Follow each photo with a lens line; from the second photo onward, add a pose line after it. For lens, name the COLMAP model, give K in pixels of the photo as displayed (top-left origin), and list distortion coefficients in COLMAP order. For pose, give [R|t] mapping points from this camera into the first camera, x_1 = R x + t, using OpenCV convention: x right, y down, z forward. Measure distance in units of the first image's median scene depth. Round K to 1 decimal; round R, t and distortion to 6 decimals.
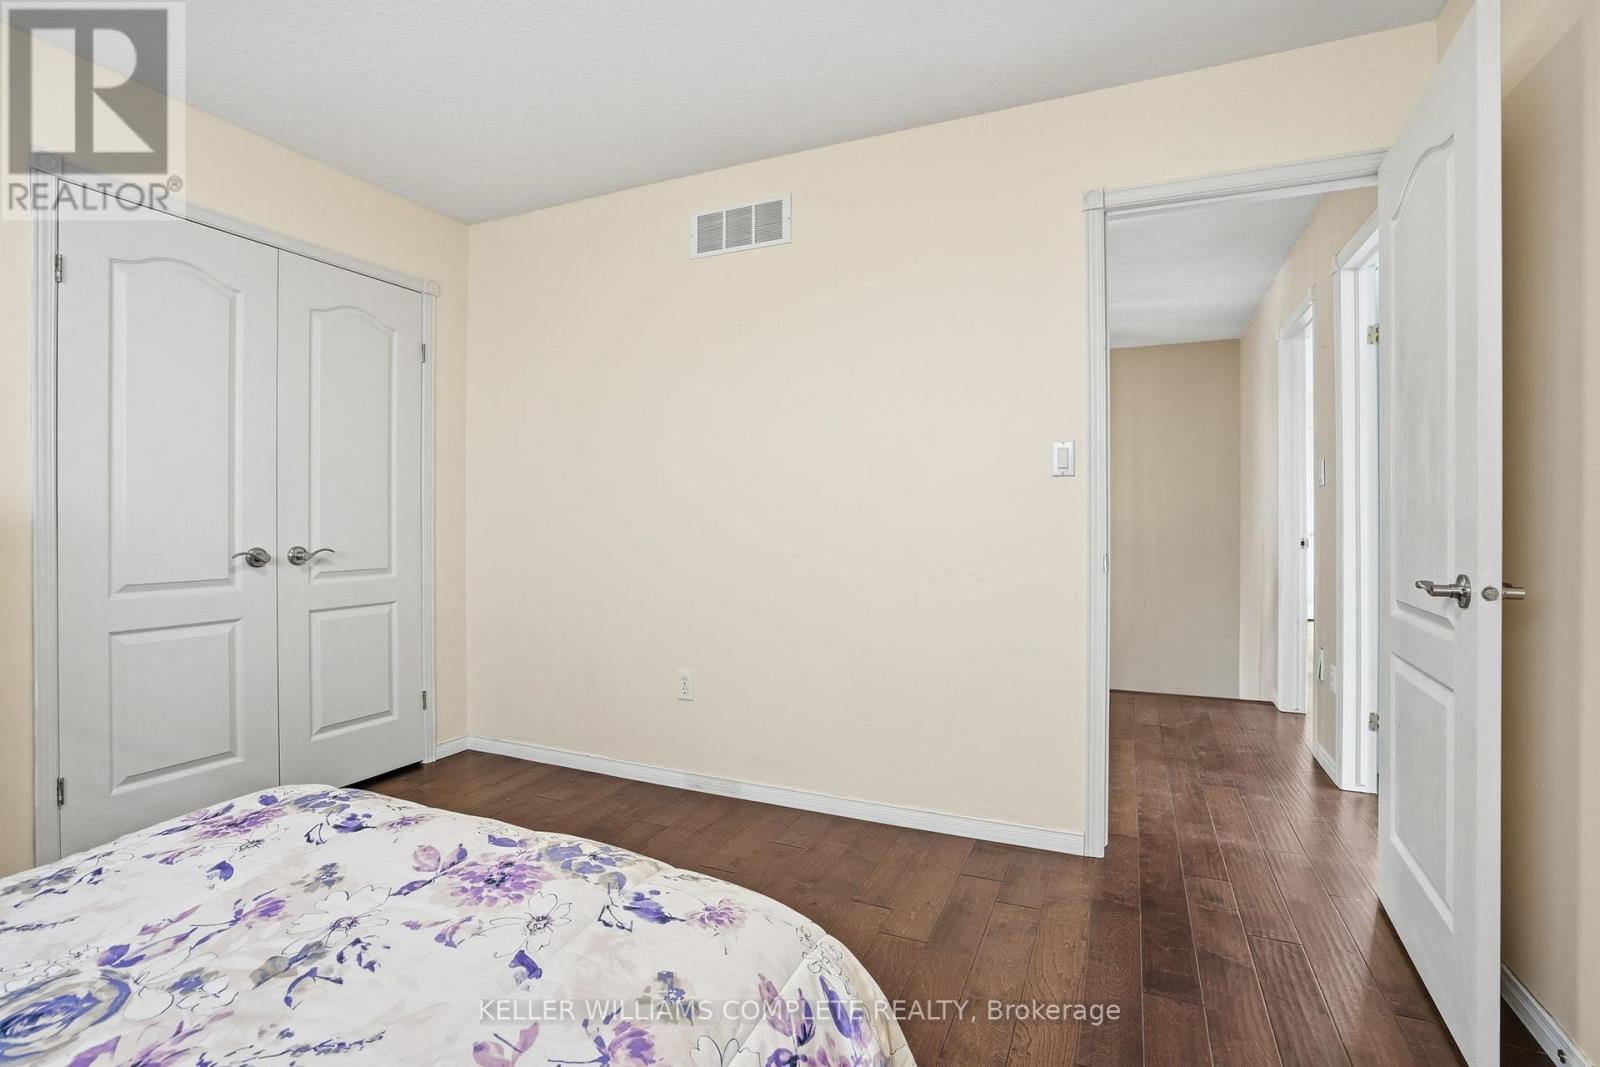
lens RADIAL K [[752.3, 0, 801.9], [0, 752.3, 529.6], [0, 0, 1]] dist [-0.035937, 0.008553]
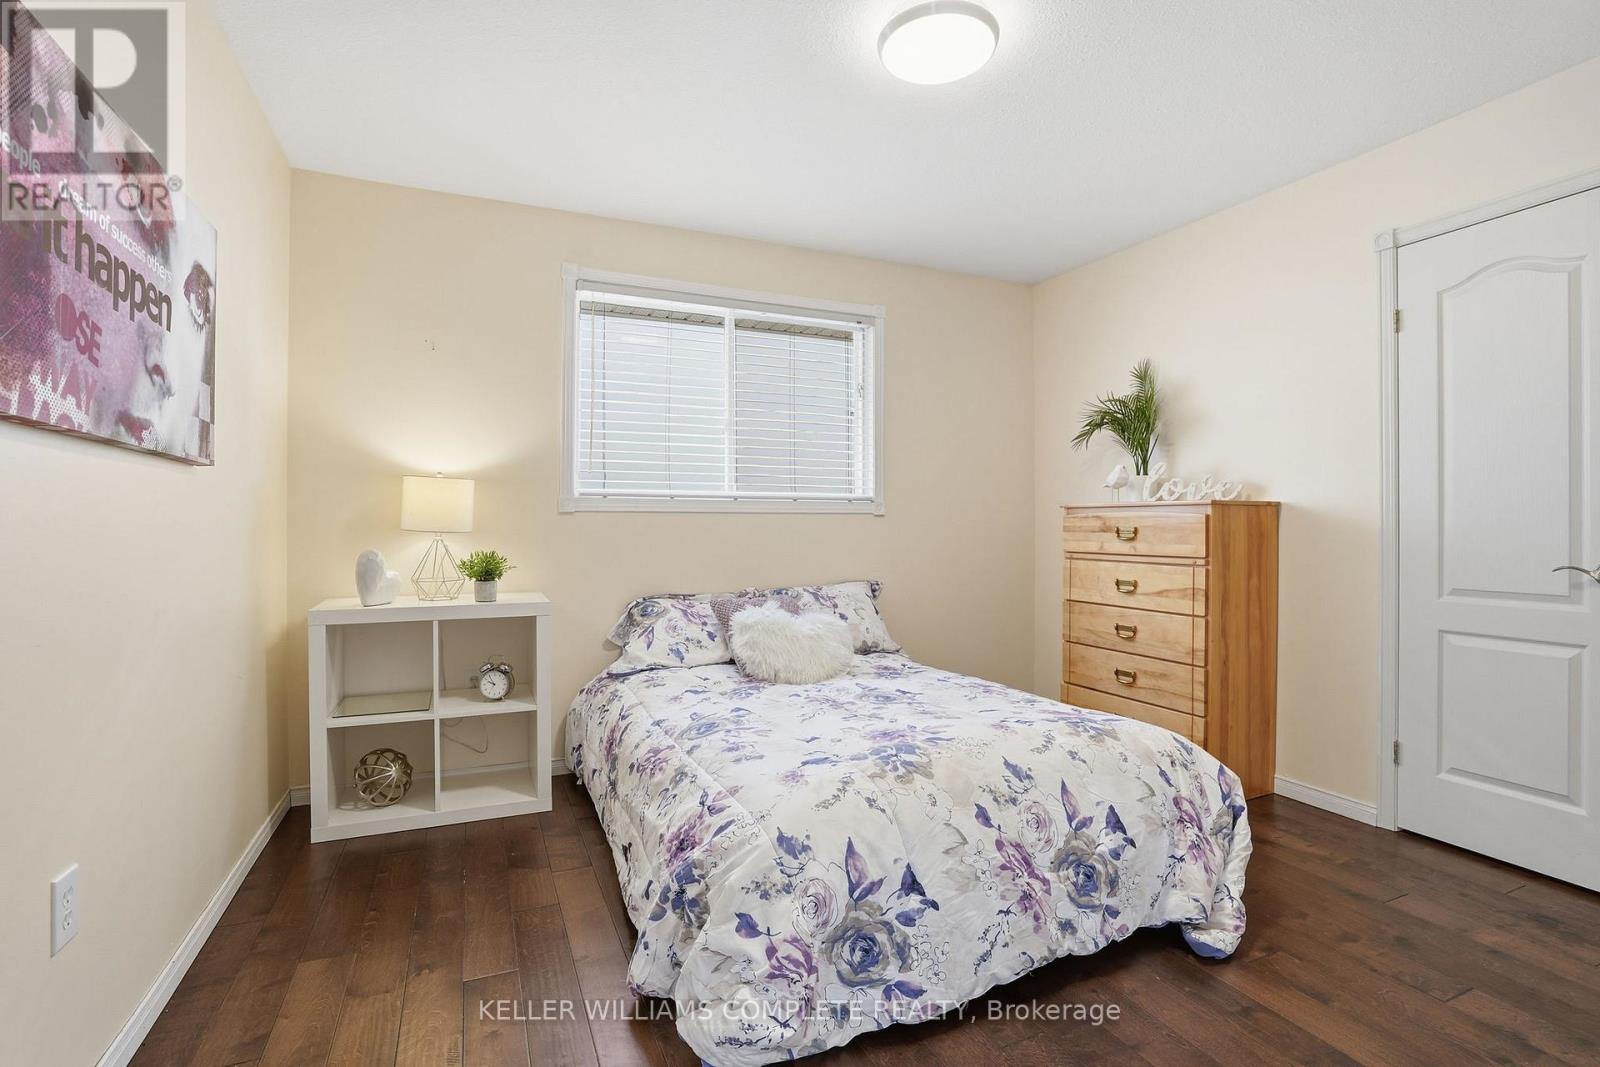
lens RADIAL K [[752.3, 0, 800.6], [0, 752.3, 530.0], [0, 0, 1]] dist [-0.035937, 0.008553]
pose [[-0.675128, -0.000987, -0.737700, 0.551620], [-0.008941, 0.999937, 0.006845, -0.009644], [0.737647, 0.011216, -0.675094, 1.090768]]
